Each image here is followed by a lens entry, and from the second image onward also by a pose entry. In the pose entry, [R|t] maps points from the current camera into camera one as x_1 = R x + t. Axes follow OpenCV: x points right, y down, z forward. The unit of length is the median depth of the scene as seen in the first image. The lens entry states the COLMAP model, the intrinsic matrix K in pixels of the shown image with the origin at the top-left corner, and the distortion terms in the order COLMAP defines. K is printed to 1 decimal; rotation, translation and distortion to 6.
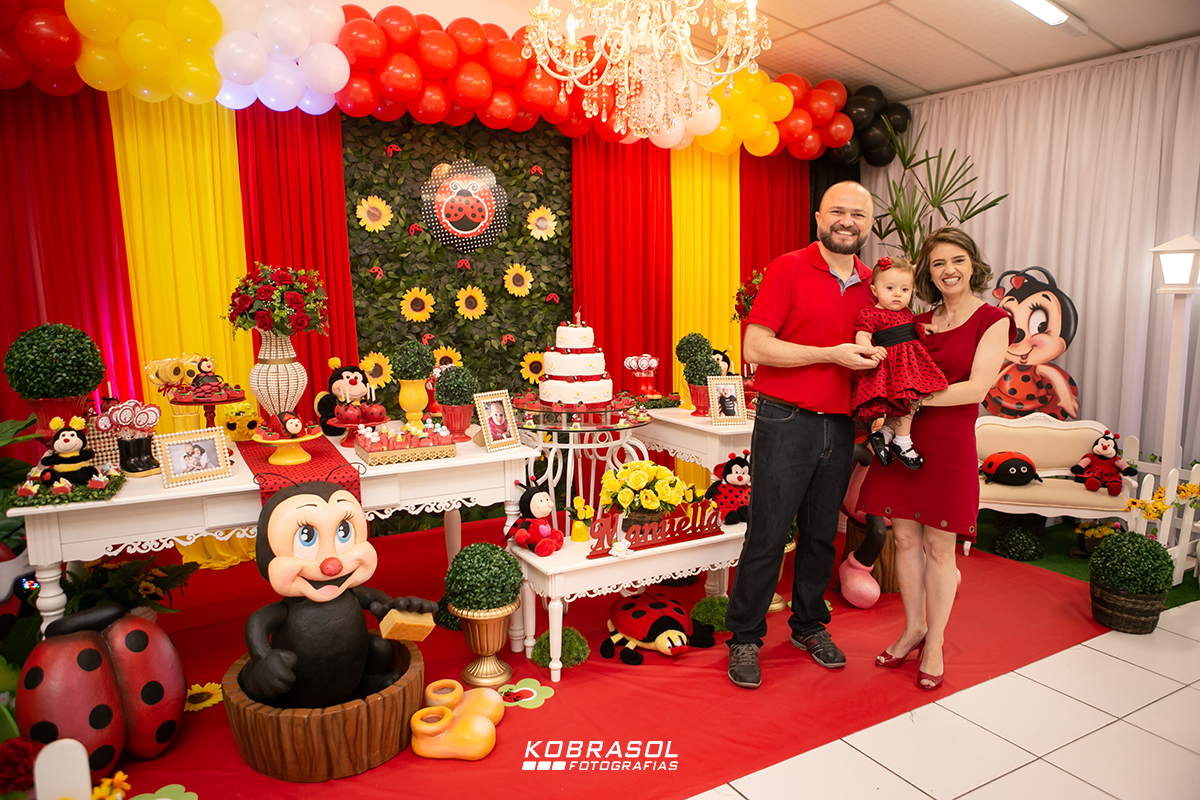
lens RADIAL K [[826.6, 0, 600.0], [0, 826.6, 400.0], [0, 0, 1]] dist [-0.110319, 0.086795]
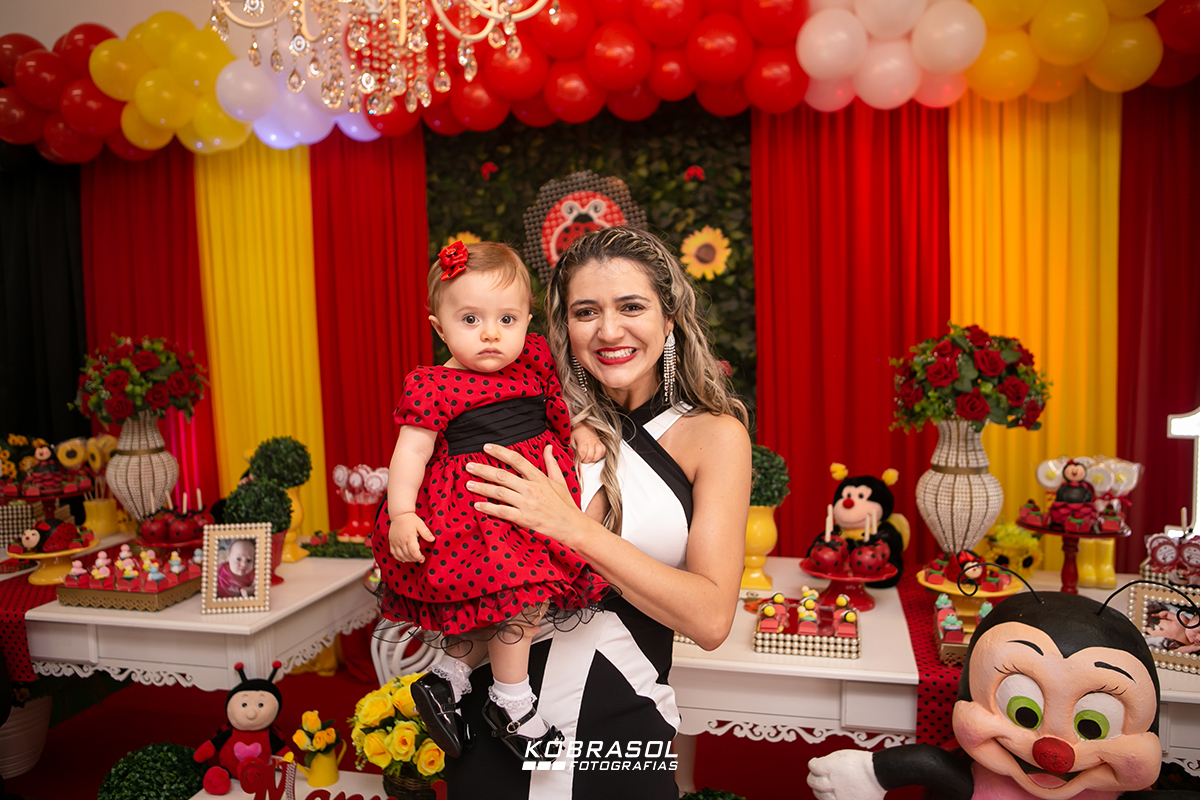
lens RADIAL K [[962.0, 0, 600.0], [0, 962.0, 400.0], [0, 0, 1]] dist [-0.101481, 0.129503]
pose [[0.731305, 0.042462, -0.680728, 0.413221], [-0.080023, 0.996509, -0.023809, -0.078579], [0.677340, 0.071886, 0.732150, 0.418822]]
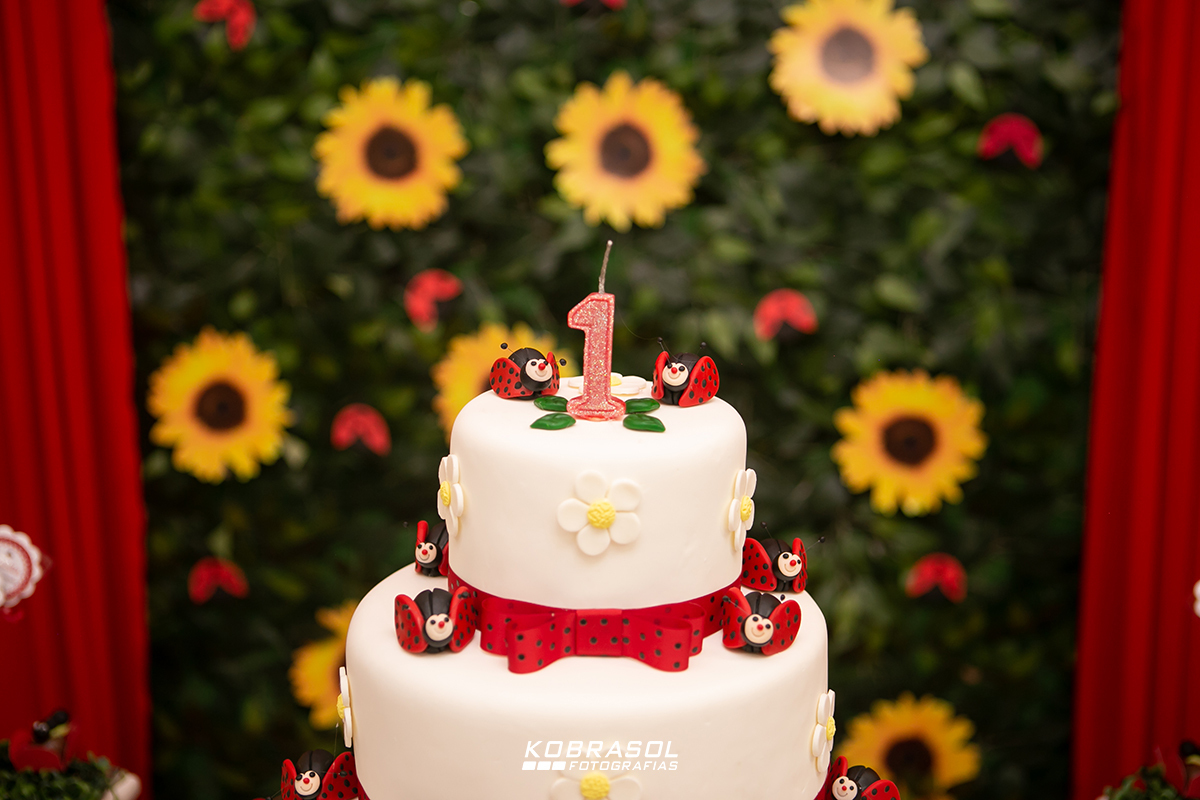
lens RADIAL K [[1495.4, 0, 600.0], [0, 1495.4, 400.0], [0, 0, 1]] dist [0.010387, 0.014245]
pose [[0.851703, 0.112403, -0.511828, 0.066161], [-0.081716, 0.993264, 0.082153, -0.084371], [0.517615, -0.028146, 0.855151, 0.645956]]
